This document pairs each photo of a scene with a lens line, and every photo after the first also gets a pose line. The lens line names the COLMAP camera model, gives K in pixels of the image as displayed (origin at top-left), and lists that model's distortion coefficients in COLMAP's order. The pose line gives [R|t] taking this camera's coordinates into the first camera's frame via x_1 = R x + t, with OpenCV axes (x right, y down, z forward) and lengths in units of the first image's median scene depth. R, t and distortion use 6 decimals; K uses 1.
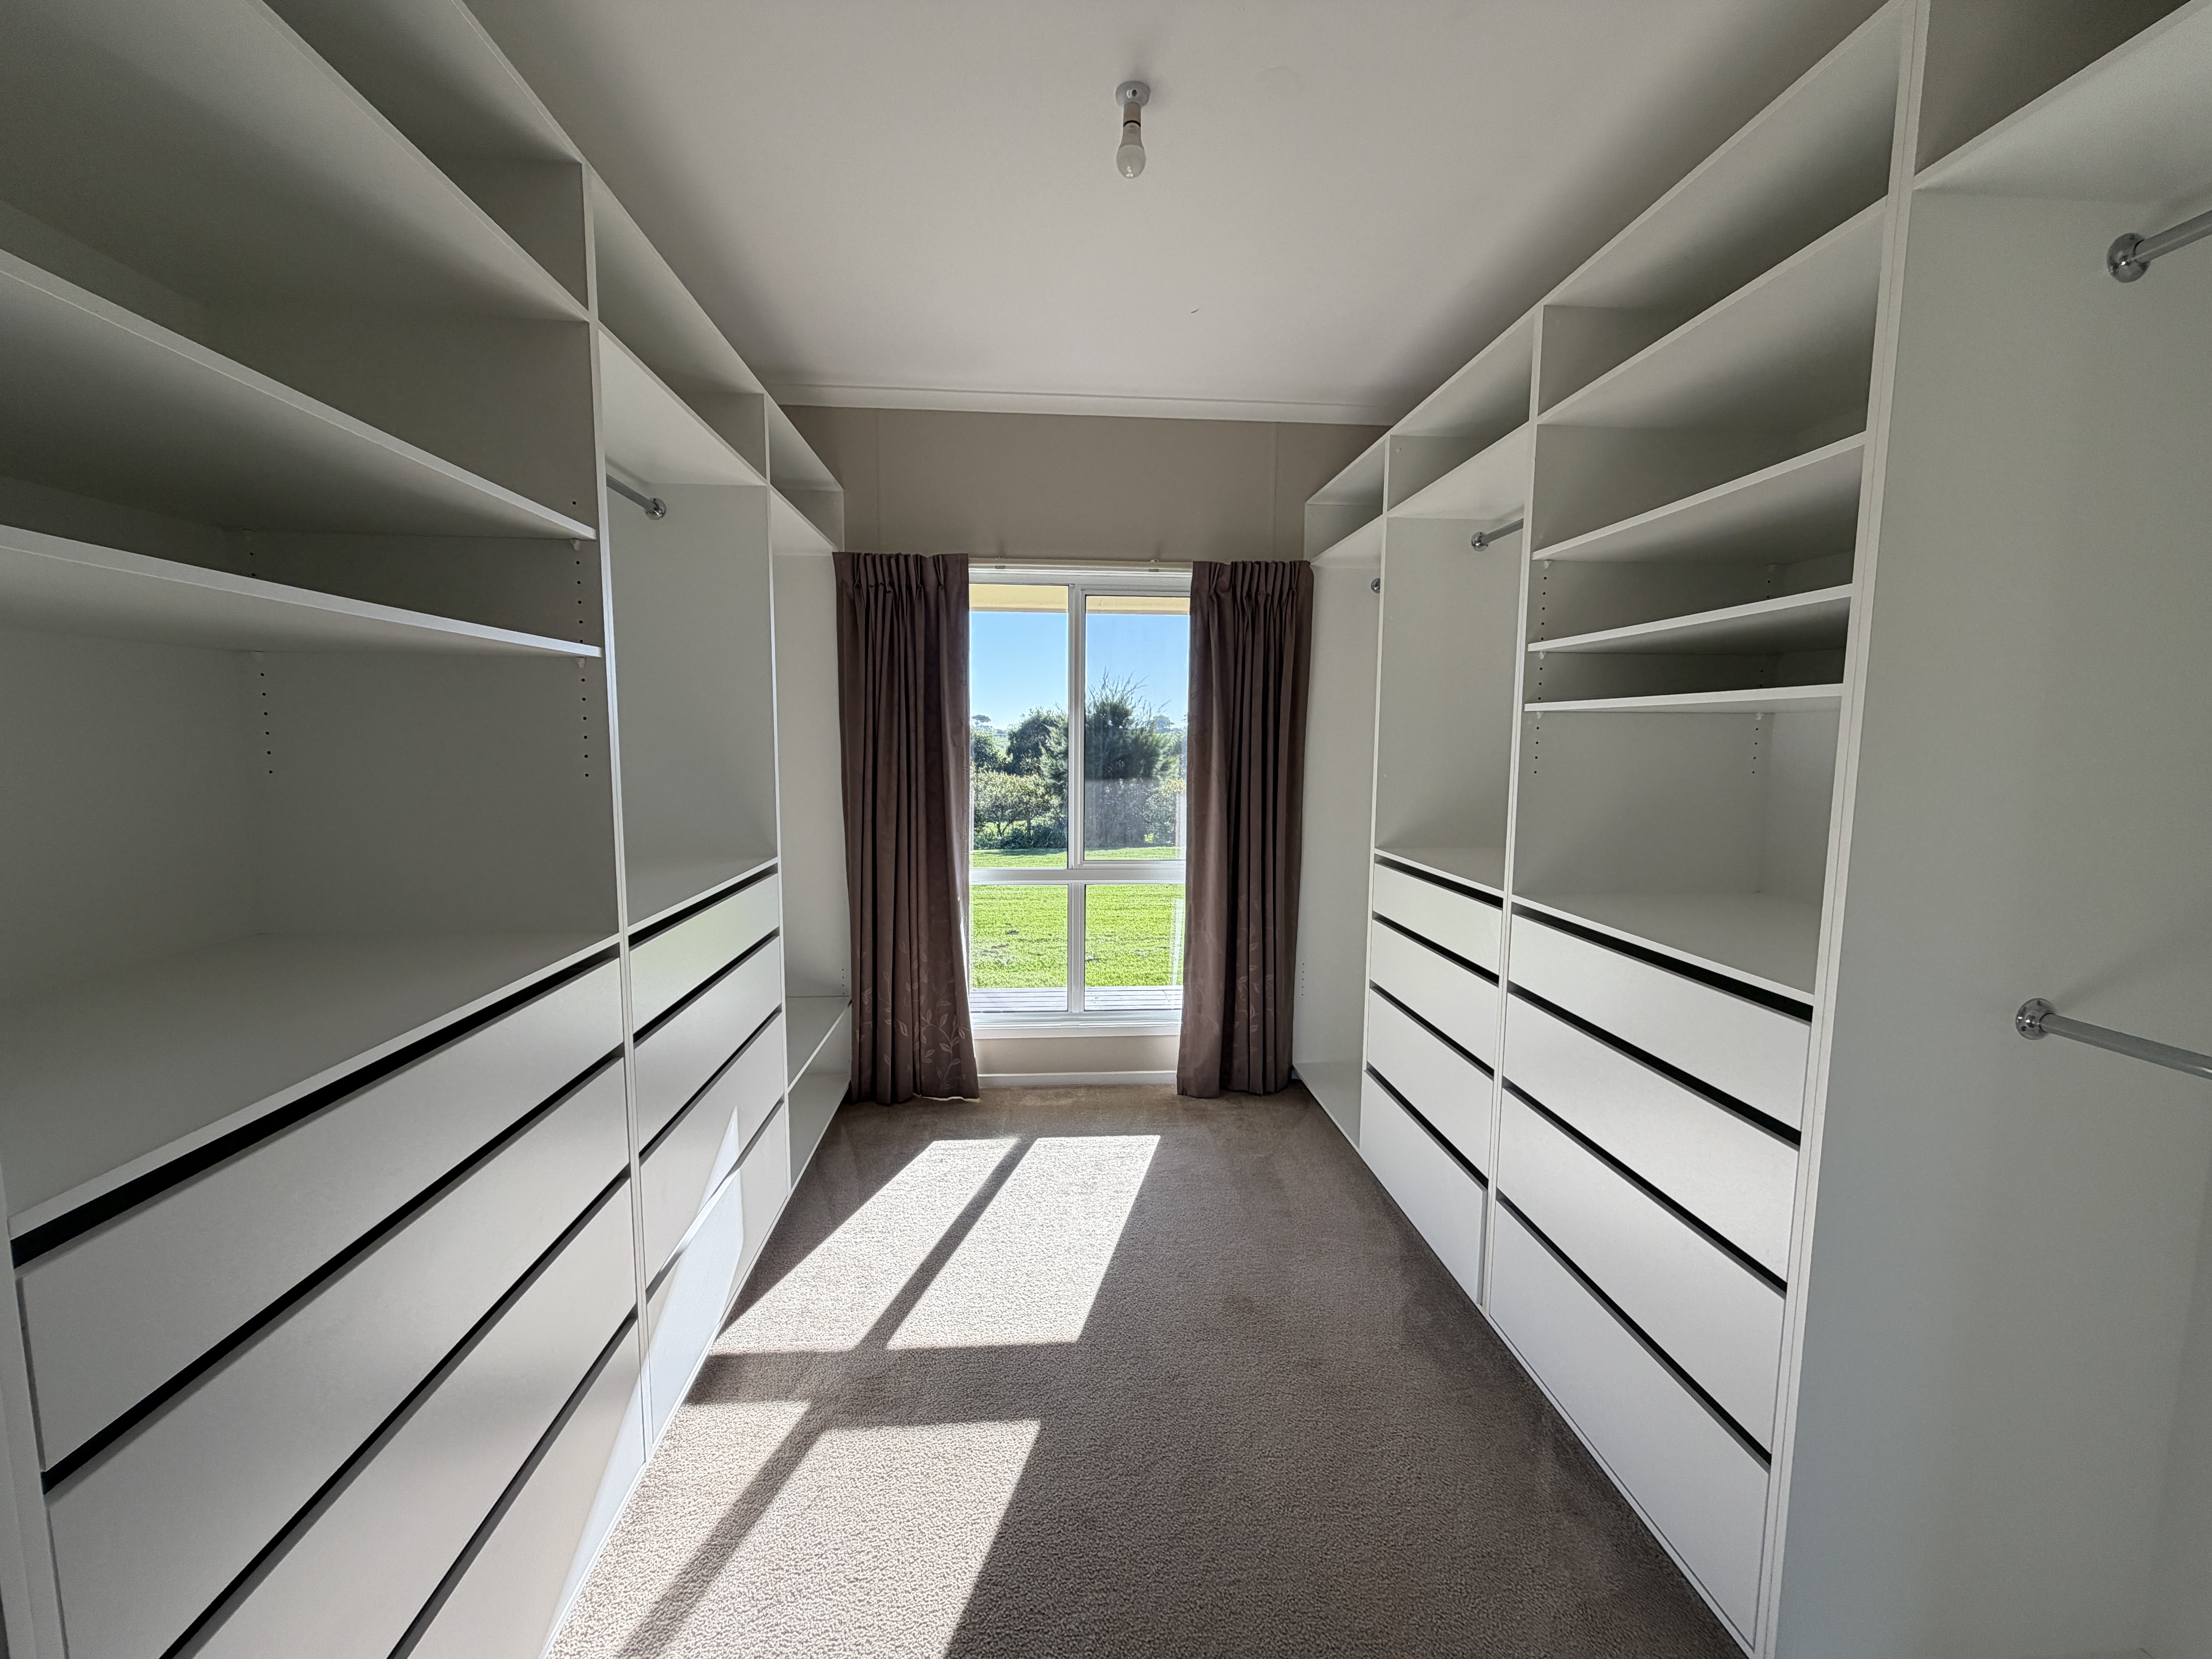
lens RADIAL K [[881.0, 0, 1097.7], [0, 881.0, 829.0], [0, 0, 1]] dist [-0.000623, 0.000180]
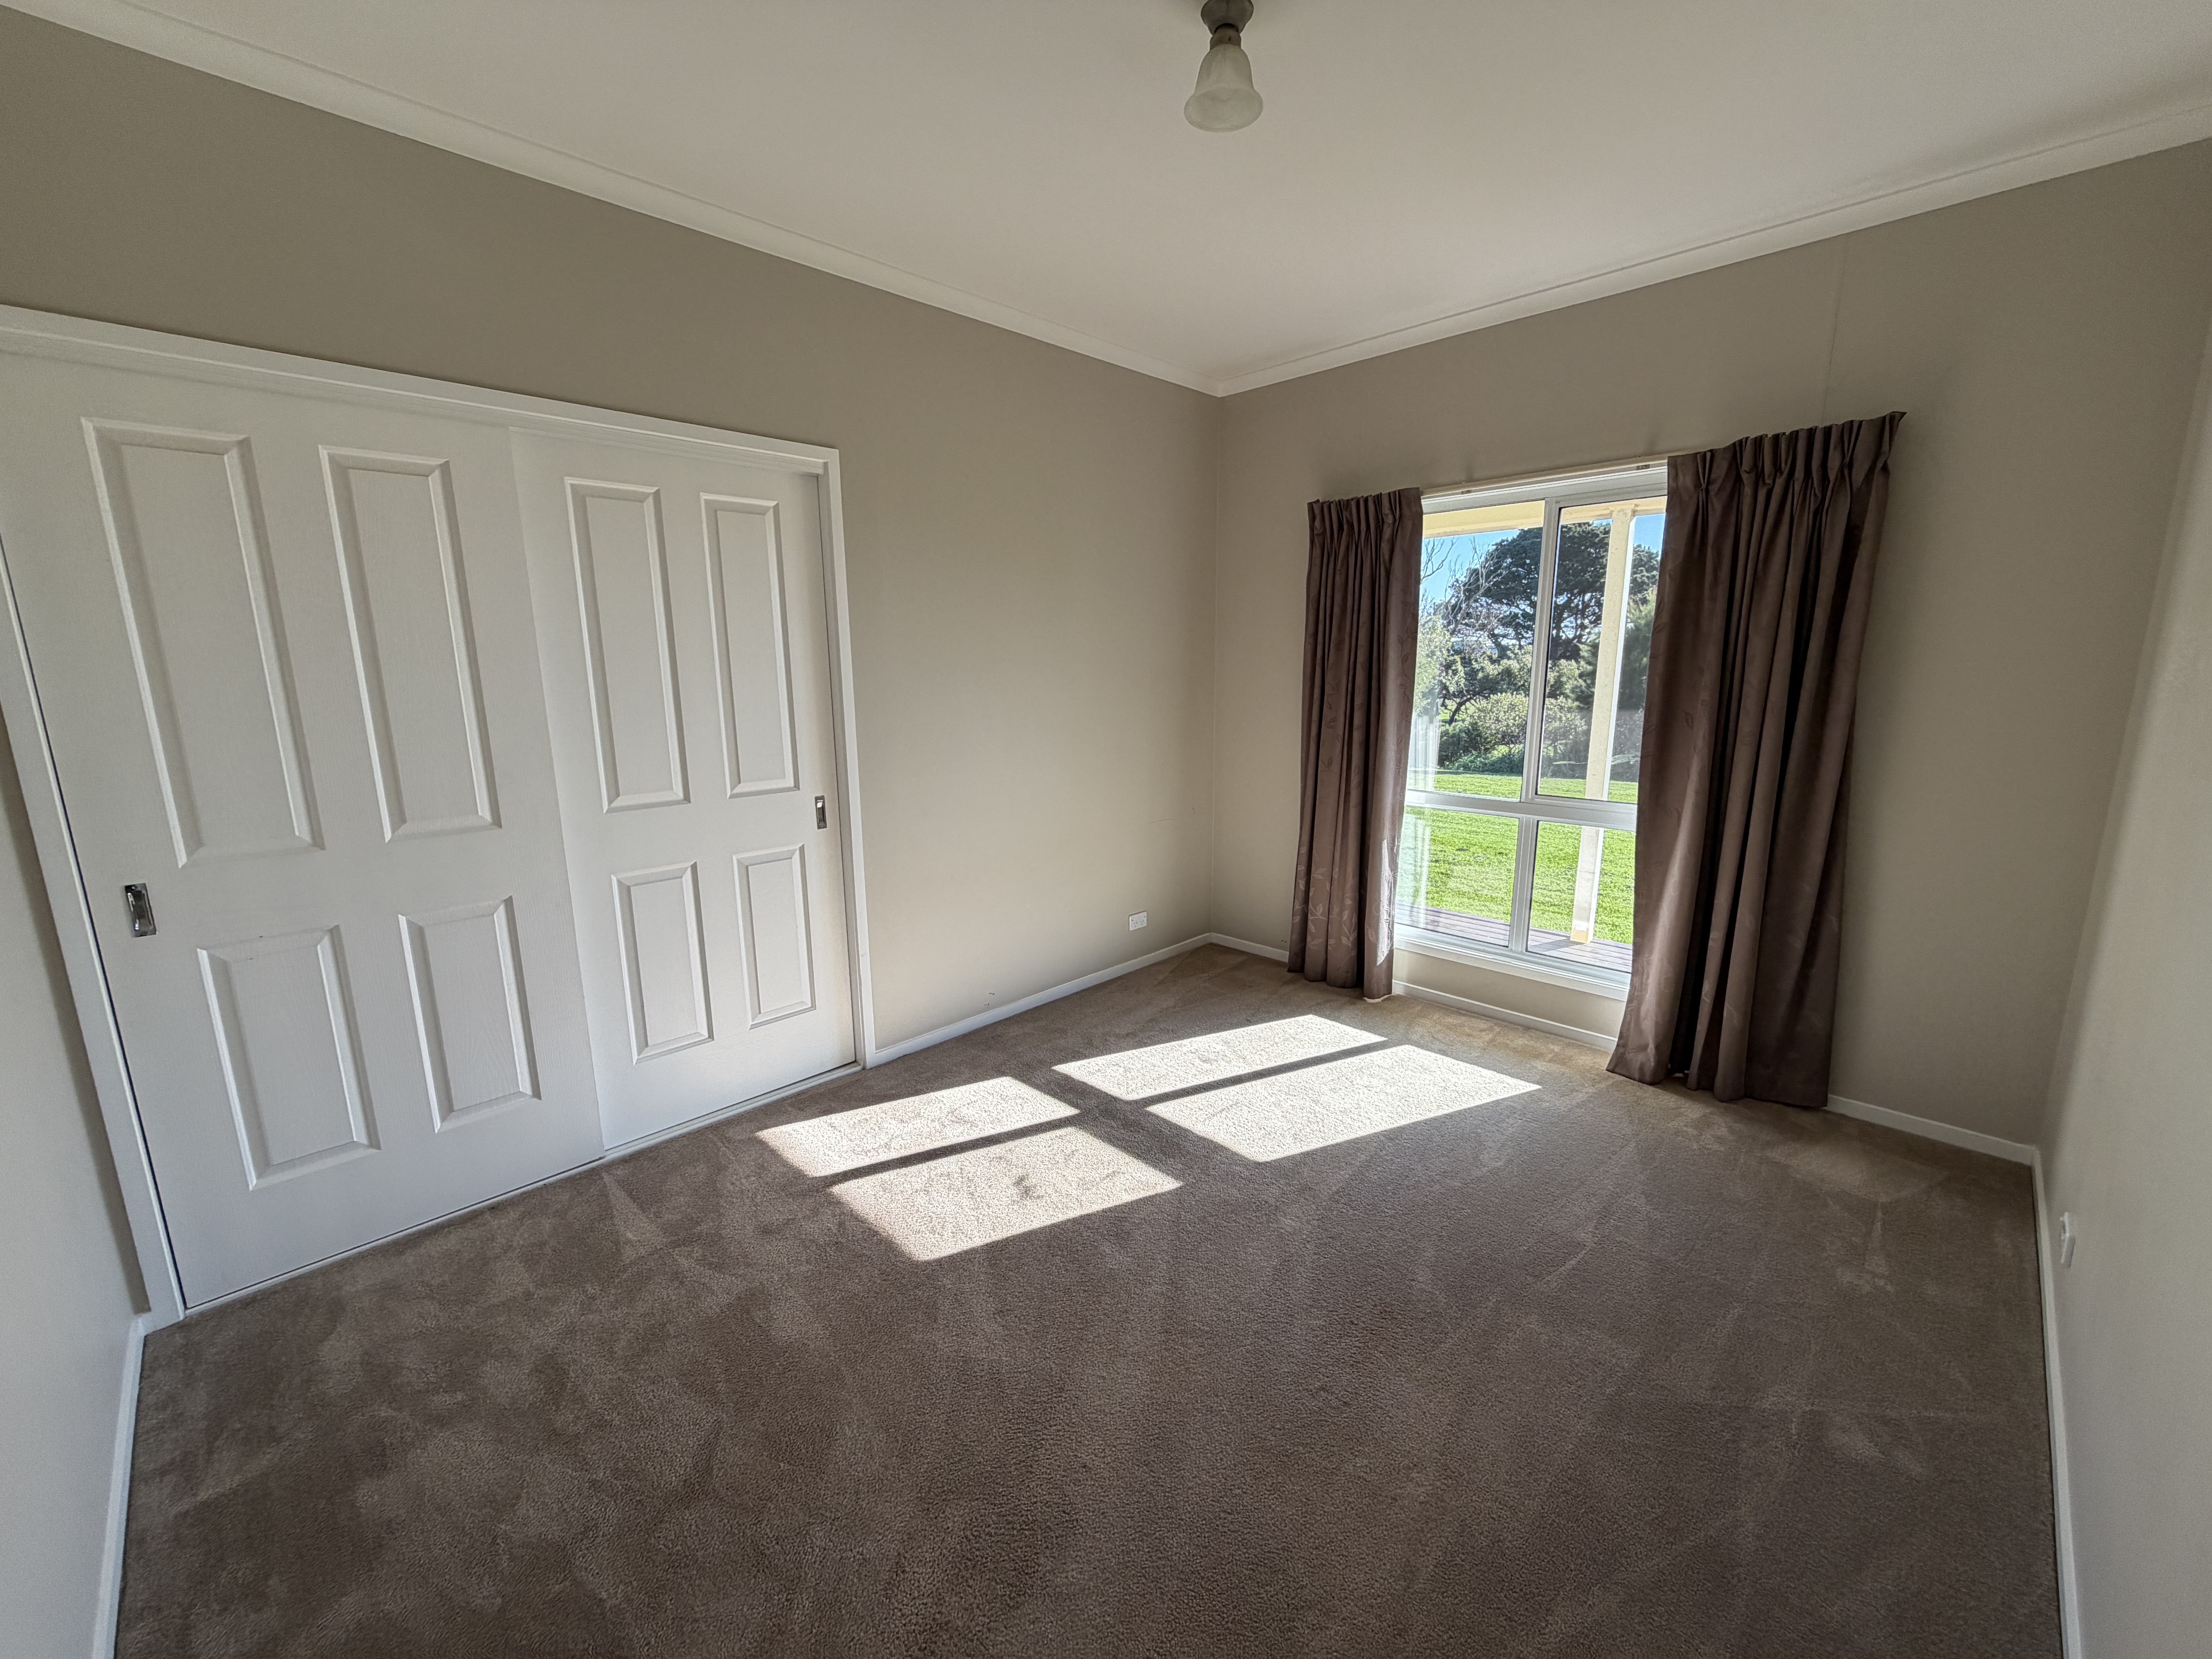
lens RADIAL K [[883.8, 0, 1120.1], [0, 883.8, 839.9], [0, 0, 1]] dist [0.000503, 0.000040]
pose [[0.665214, 0.137994, -0.733790, 0.424276], [-0.071682, 0.990036, 0.121201, 0.000102], [0.743204, -0.028025, 0.668478, 0.027823]]
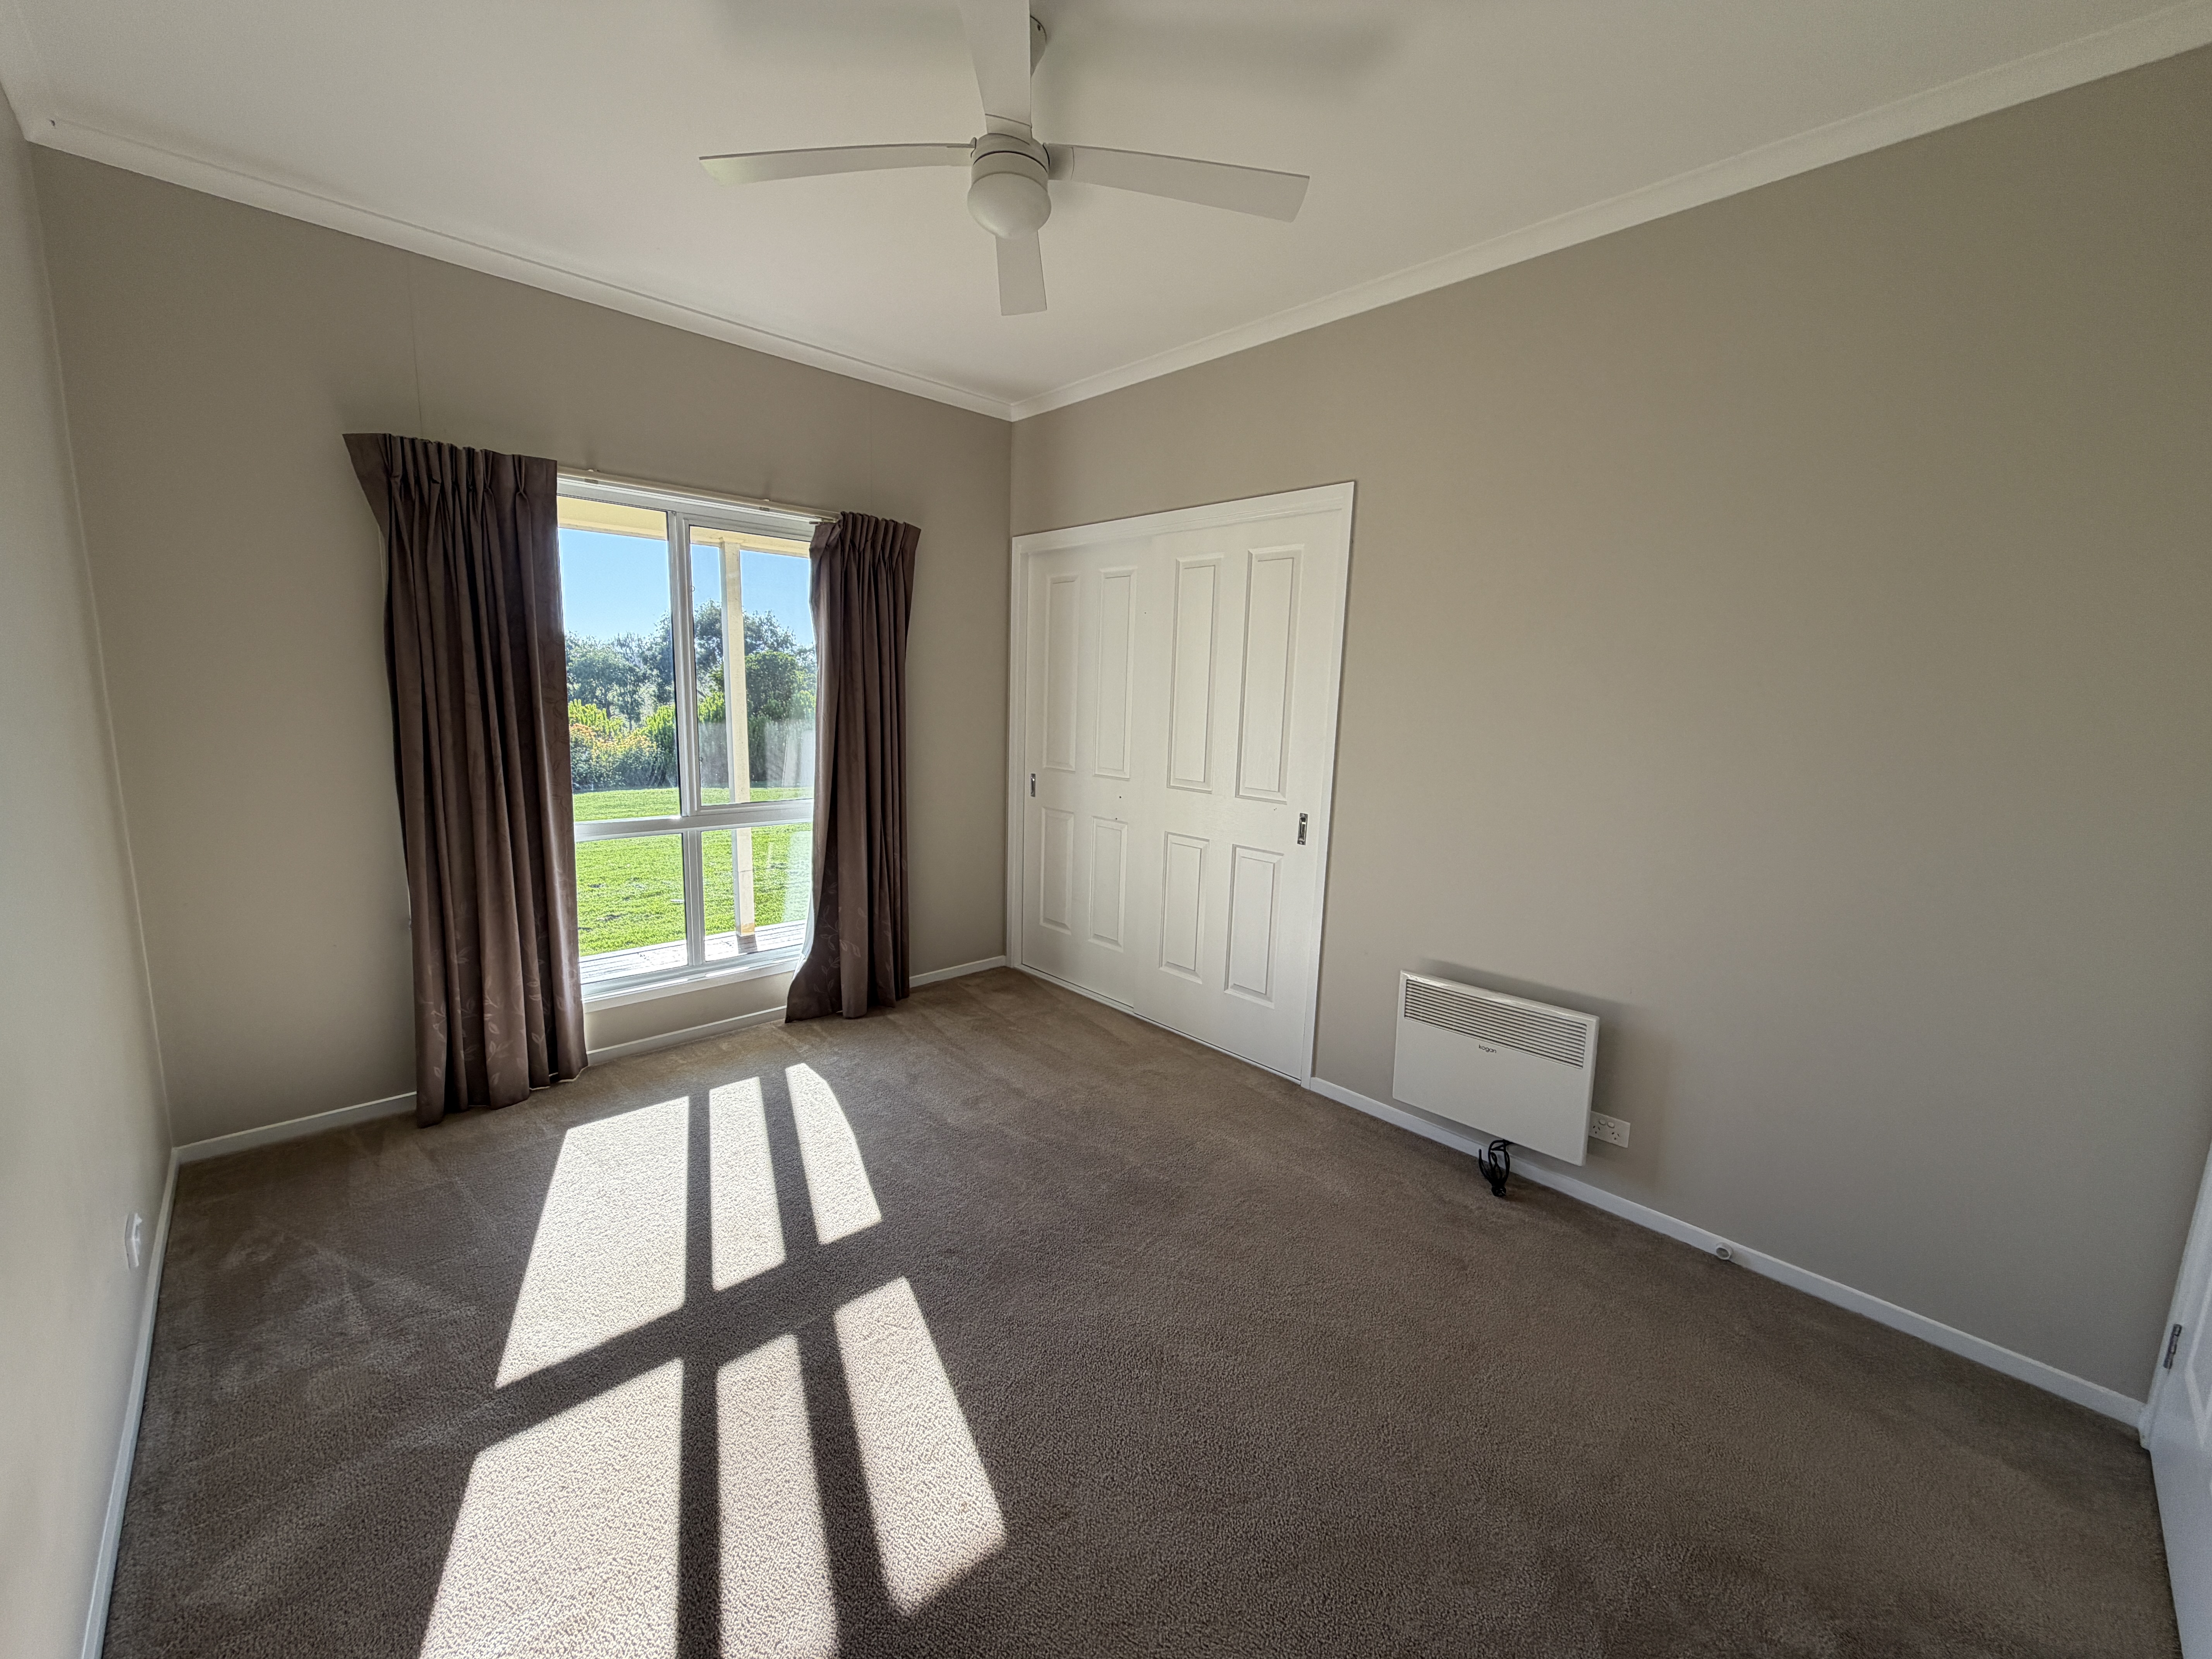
lens RADIAL K [[881.0, 0, 1097.7], [0, 881.0, 829.0], [0, 0, 1]] dist [-0.000623, 0.000180]
pose [[0.777291, -0.088624, 0.622869, -0.294912], [0.046194, 0.995396, 0.083982, 0.000217], [-0.627444, -0.036506, 0.777806, -0.021171]]
